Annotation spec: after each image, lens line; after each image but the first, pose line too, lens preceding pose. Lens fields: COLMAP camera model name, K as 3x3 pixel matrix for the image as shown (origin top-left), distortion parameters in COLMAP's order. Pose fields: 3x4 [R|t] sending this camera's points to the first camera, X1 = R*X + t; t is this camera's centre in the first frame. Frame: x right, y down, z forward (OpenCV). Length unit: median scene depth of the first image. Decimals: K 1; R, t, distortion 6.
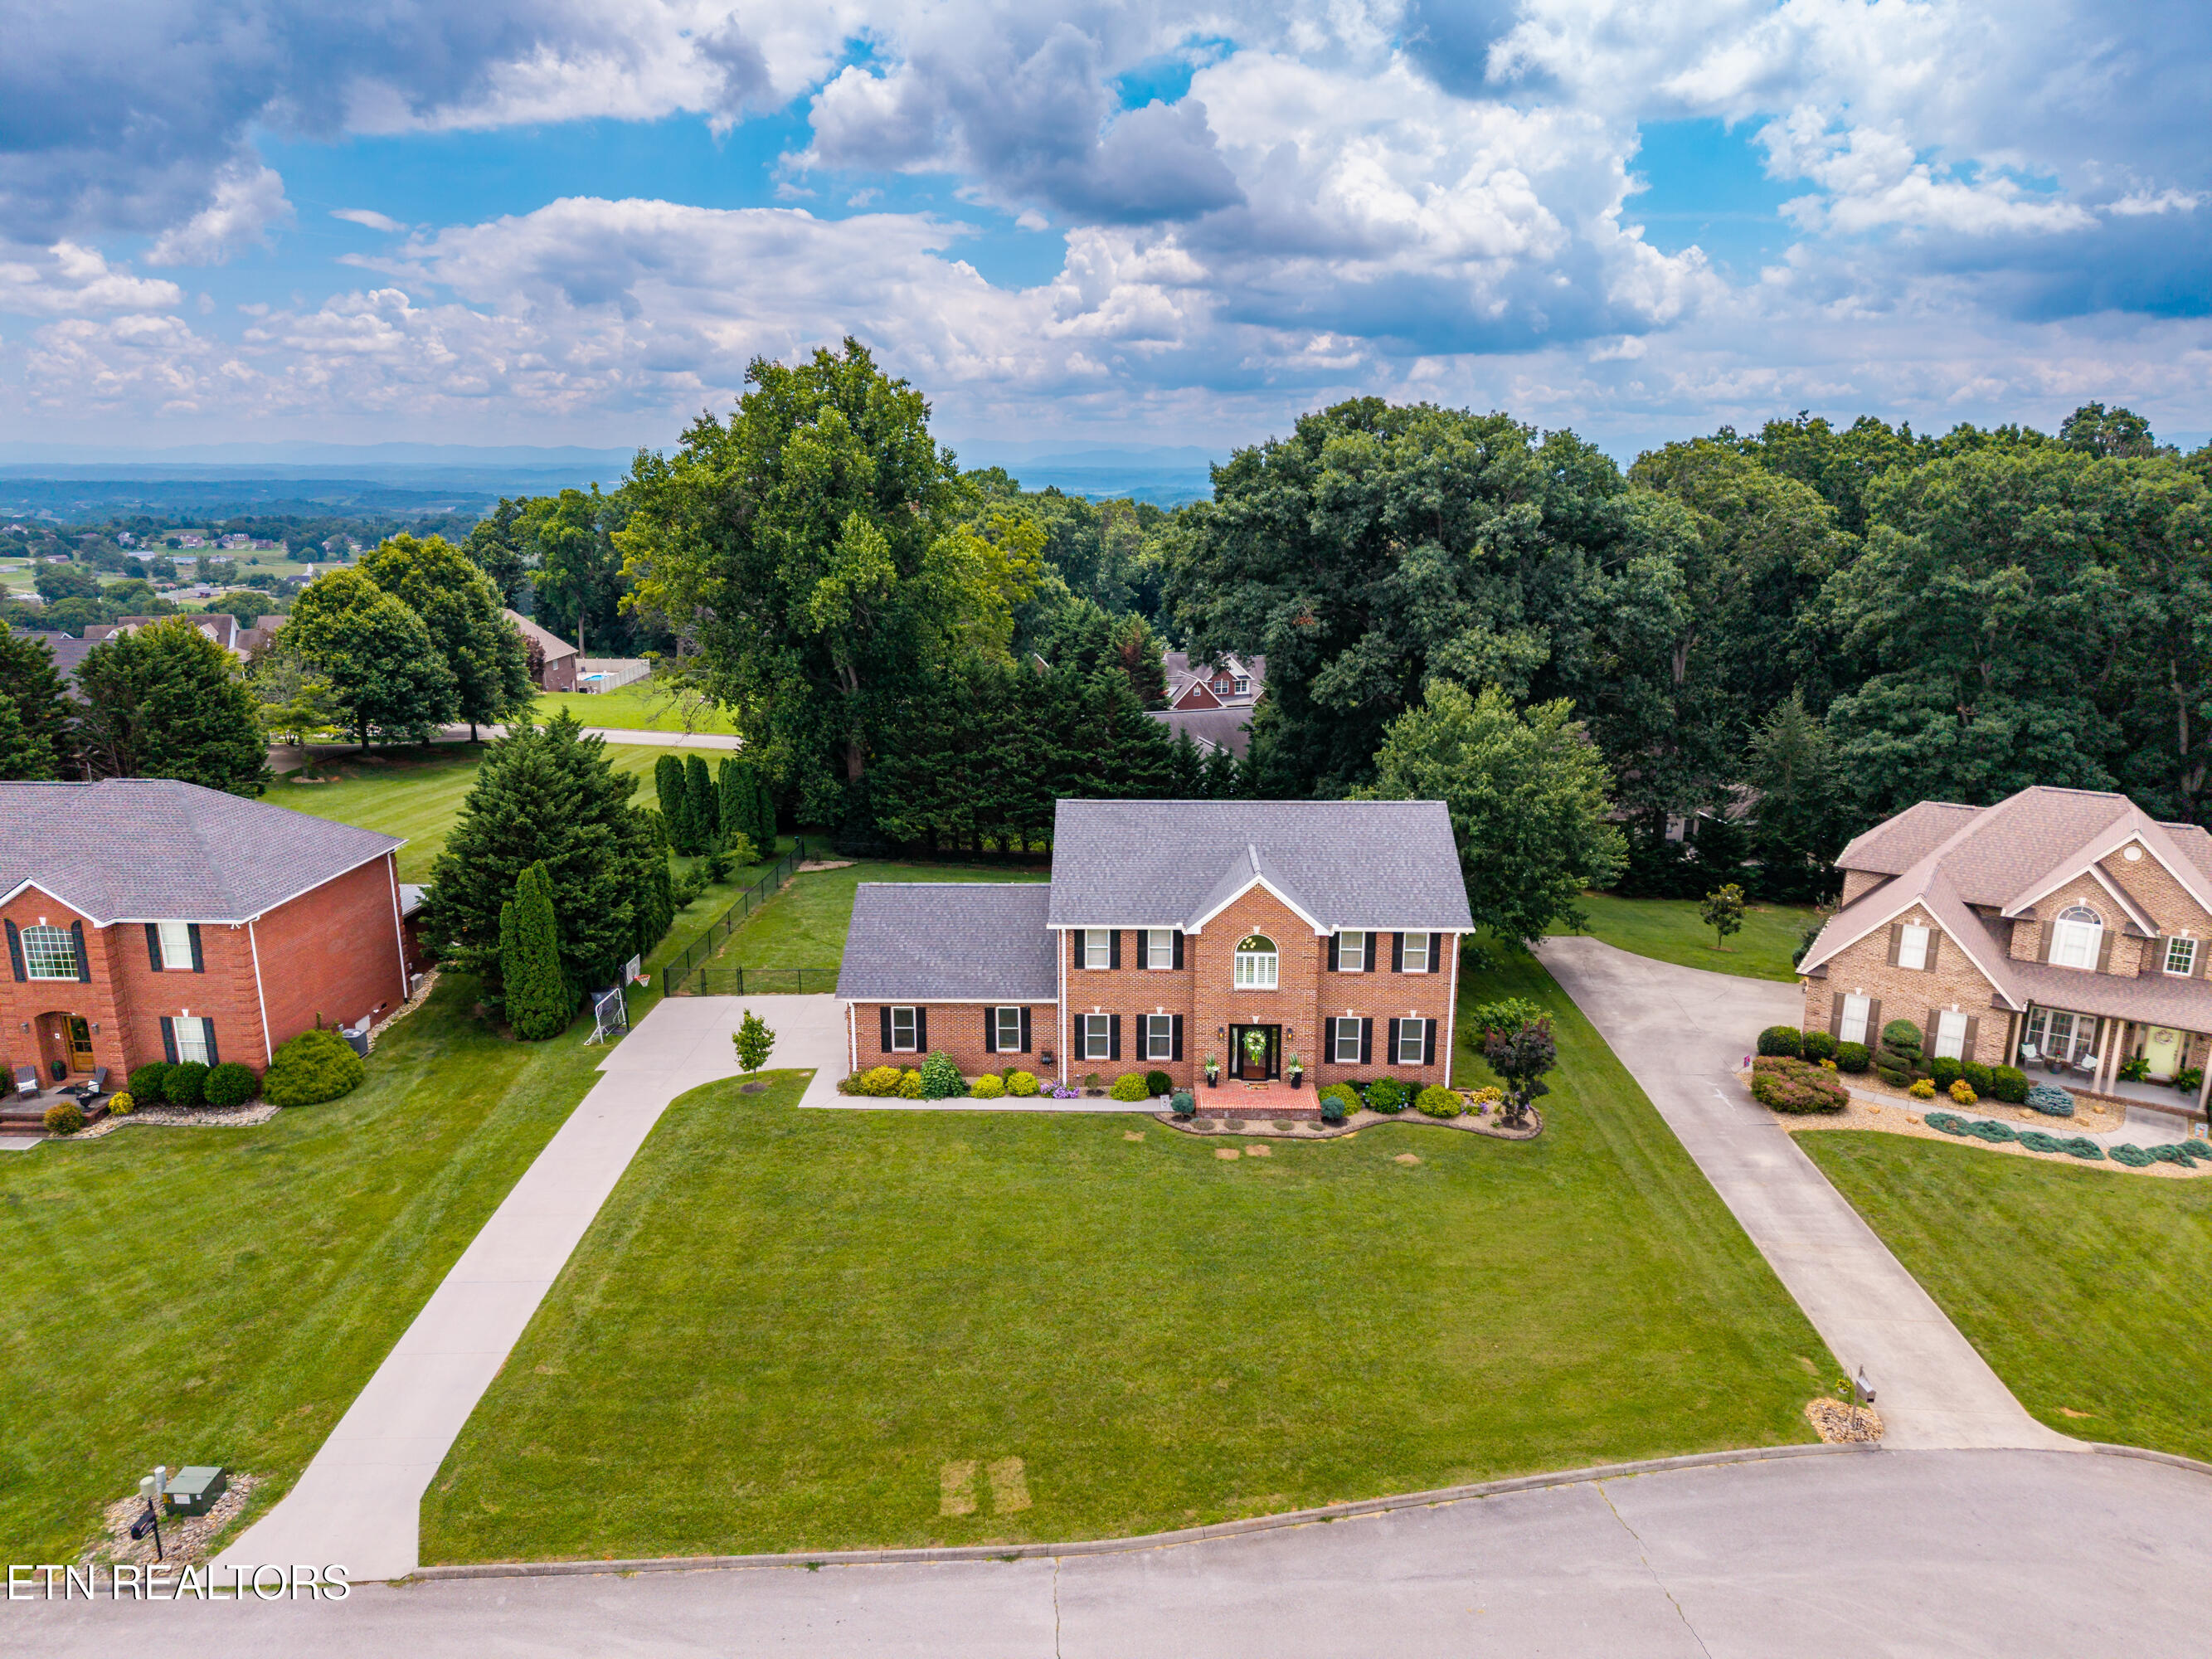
lens RADIAL K [[1493.2, 0, 1103.3], [0, 1493.2, 836.9], [0, 0, 1]] dist [0.068771, -0.092496]
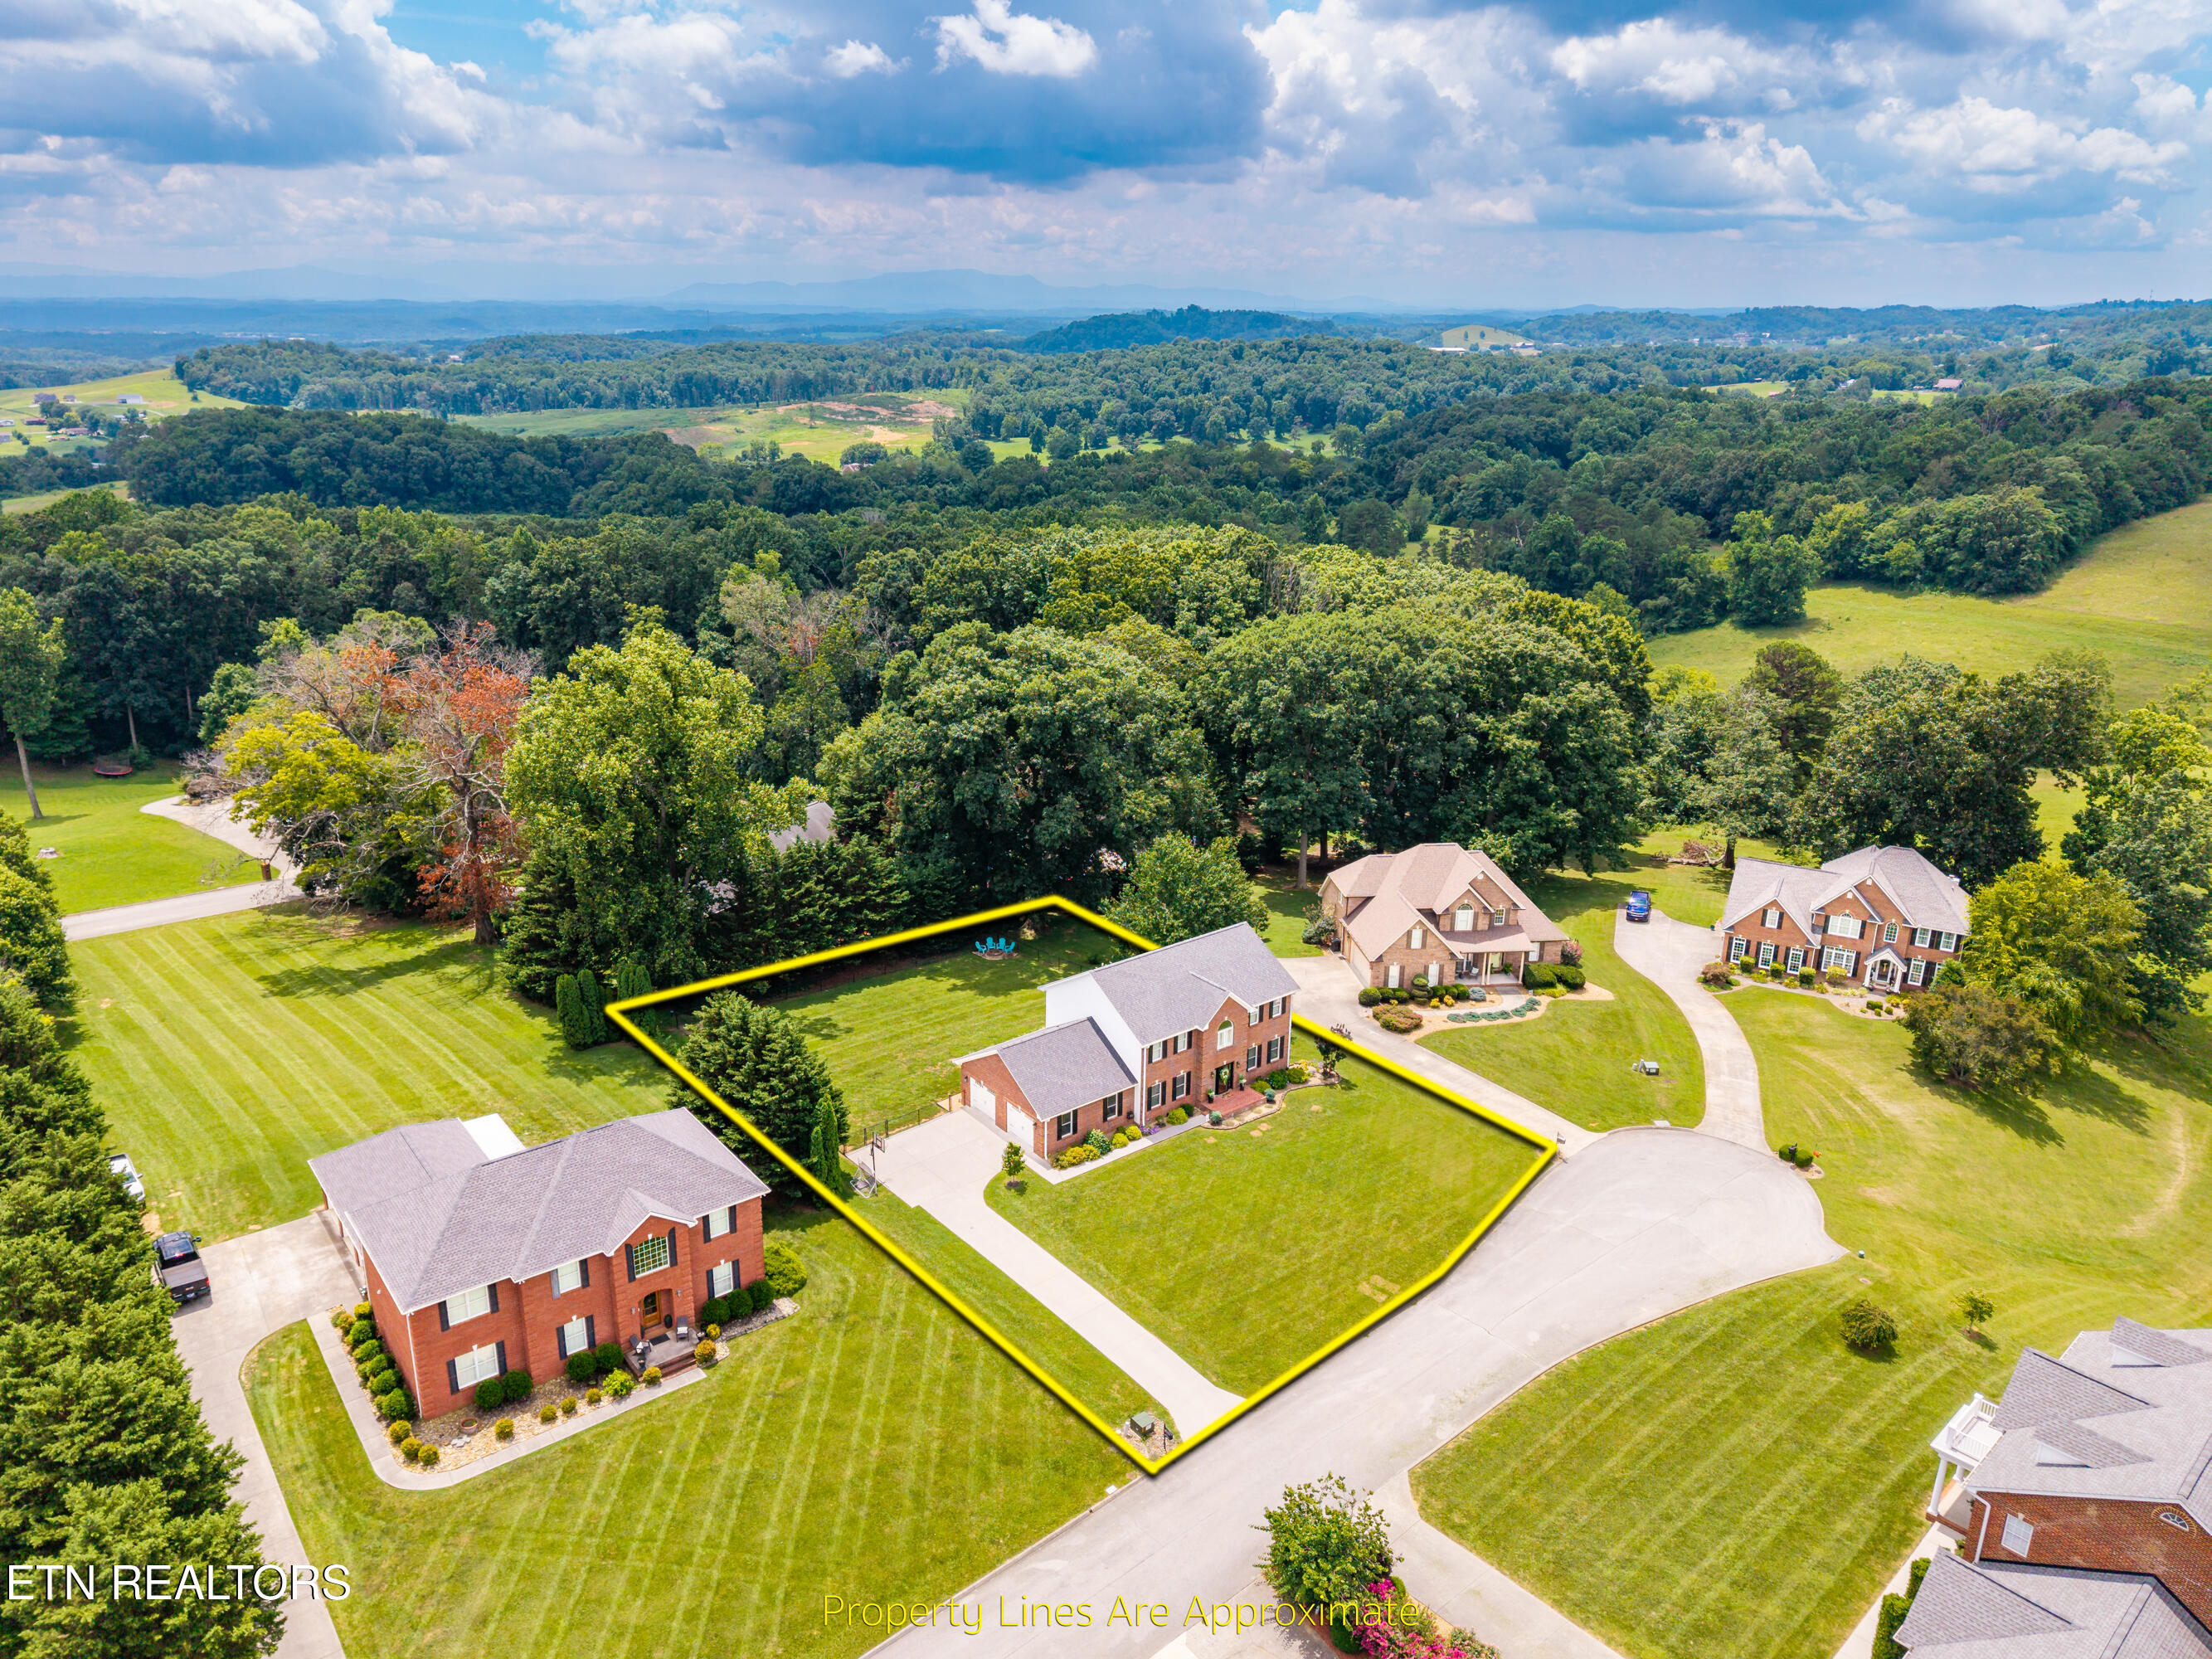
lens RADIAL K [[1516.2, 0, 1062.2], [0, 1516.2, 828.8], [0, 0, 1]] dist [0.055105, -0.000339]
pose [[0.780284, -0.198924, 0.592946, -1.143389], [0.150368, 0.979929, 0.130875, -0.453861], [-0.607080, -0.012960, 0.794535, -0.421235]]
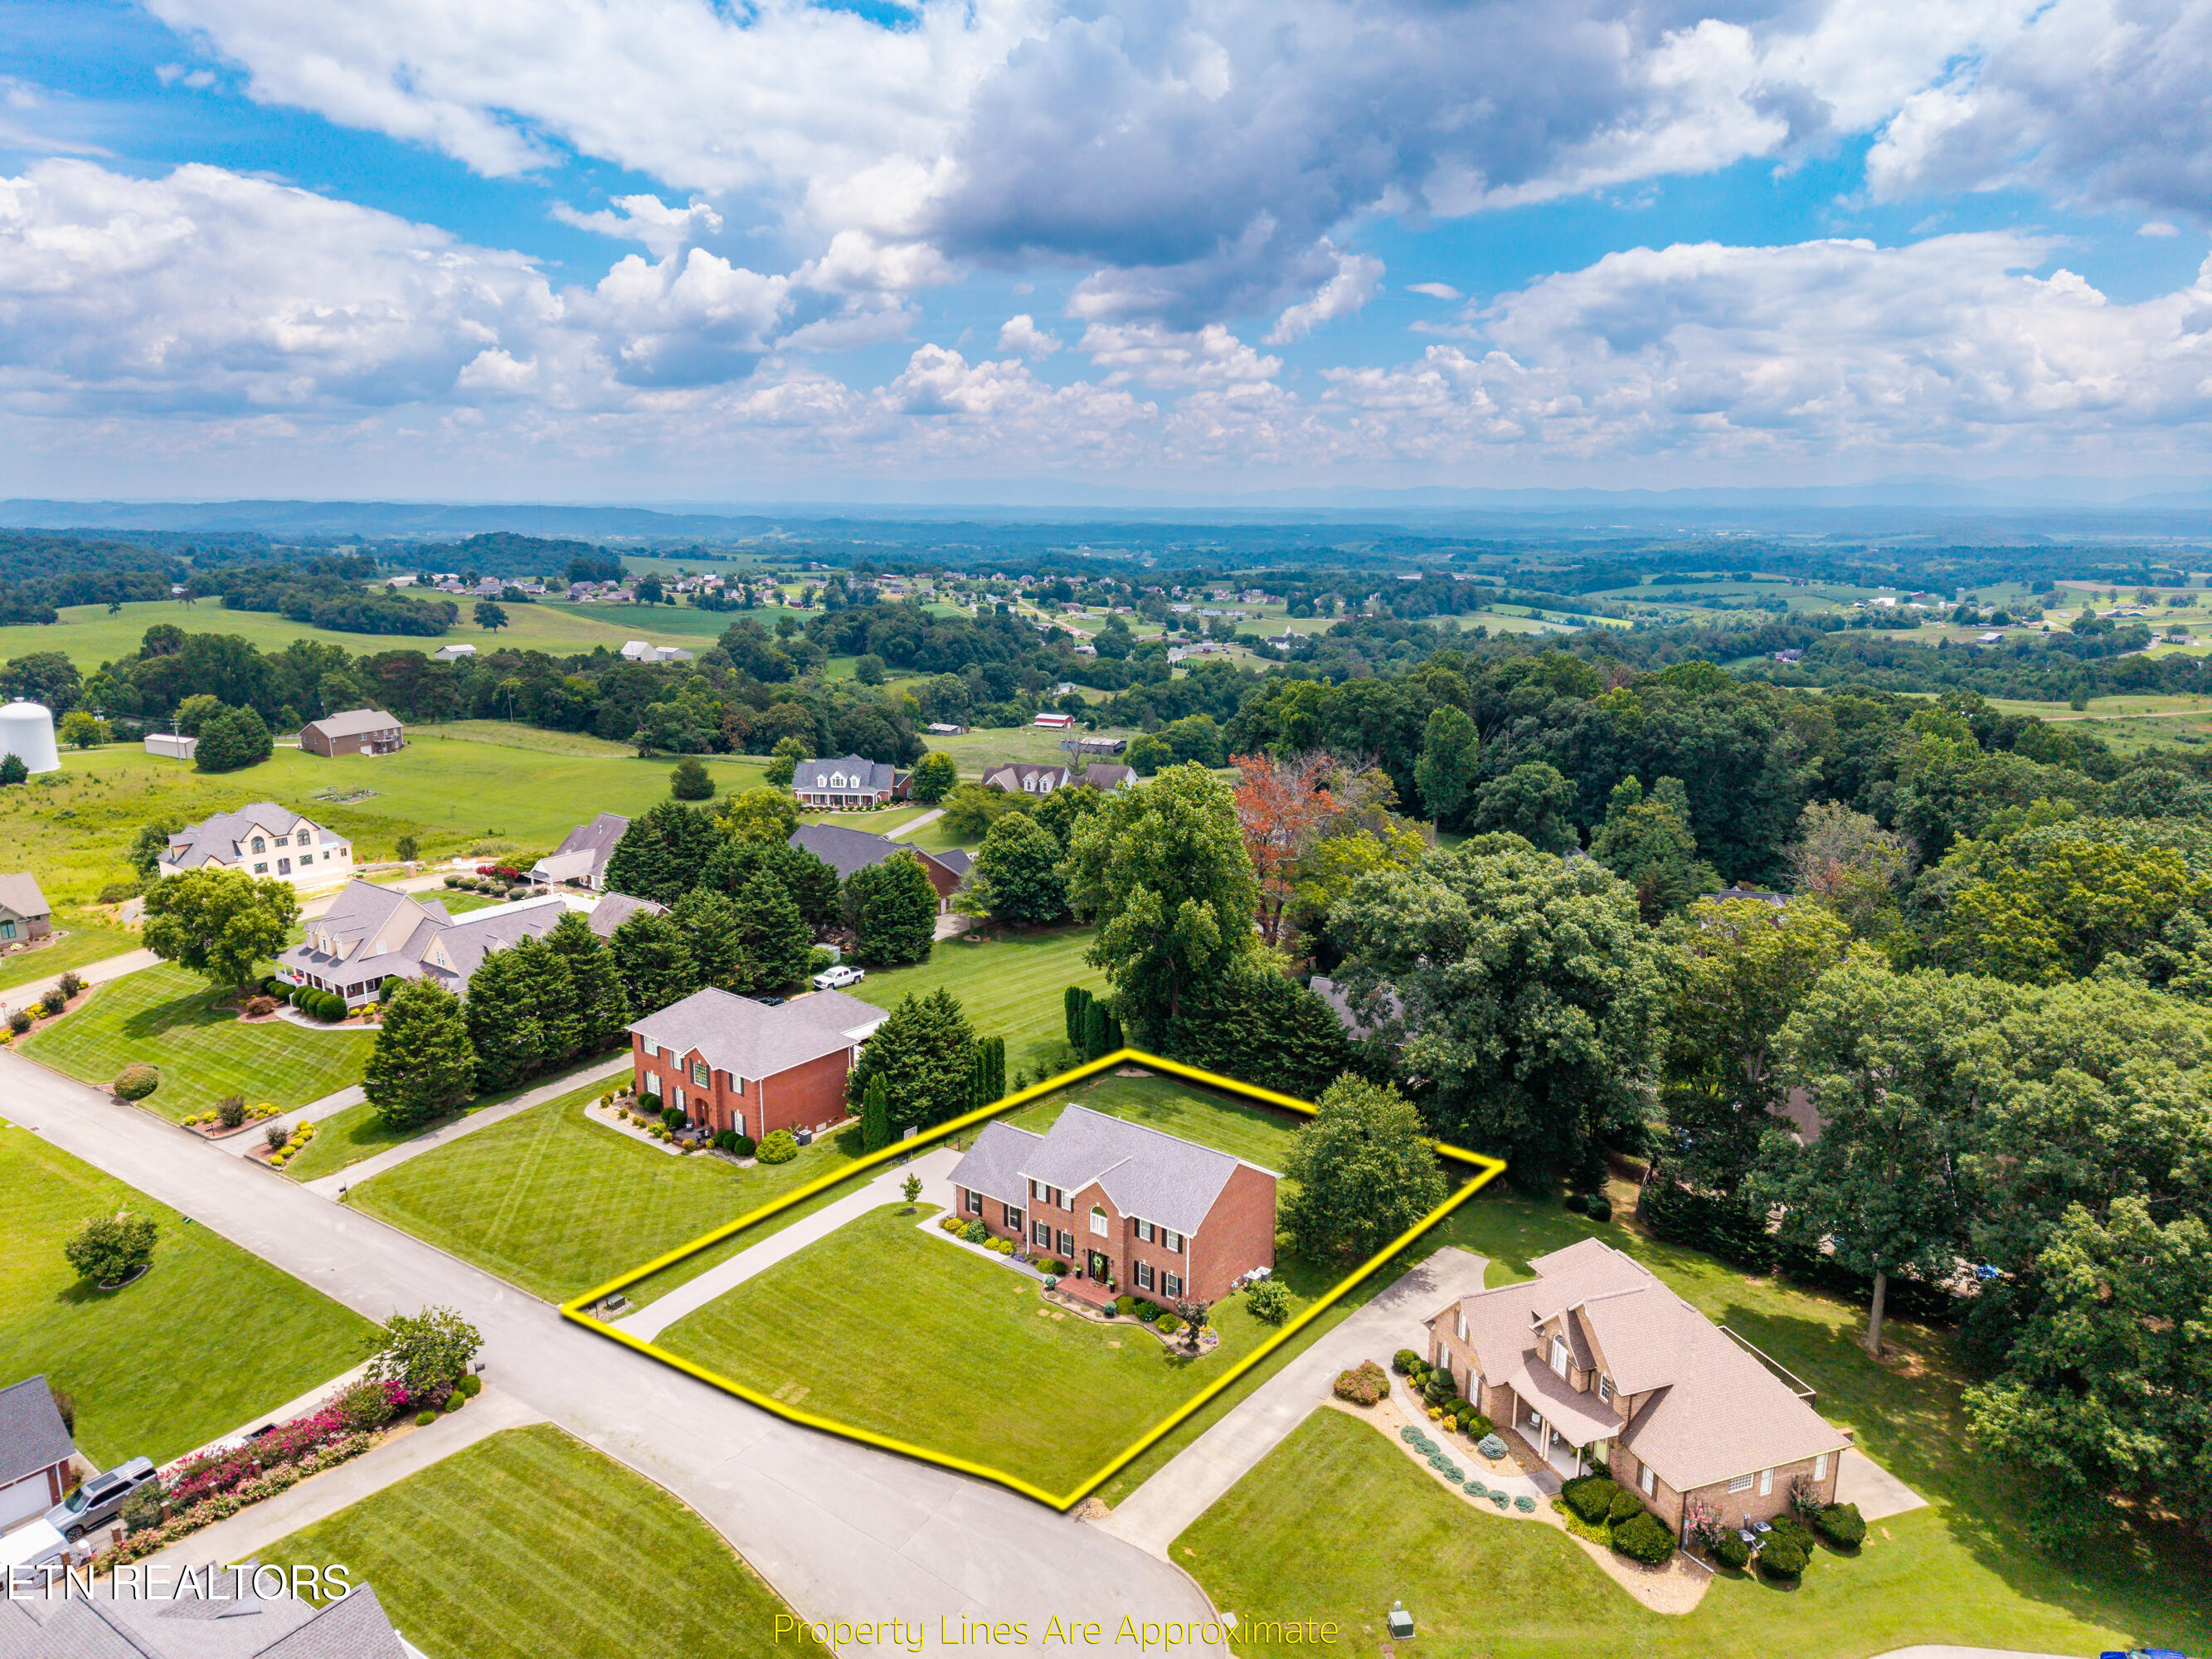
lens RADIAL K [[1469.7, 0, 1104.4], [0, 1469.7, 790.0], [0, 0, 1]] dist [0.035912, -0.031153]
pose [[0.803440, 0.116337, -0.583910, 1.125932], [-0.146423, 0.989212, -0.004384, -0.448495], [0.577101, 0.089021, 0.811807, -0.580633]]
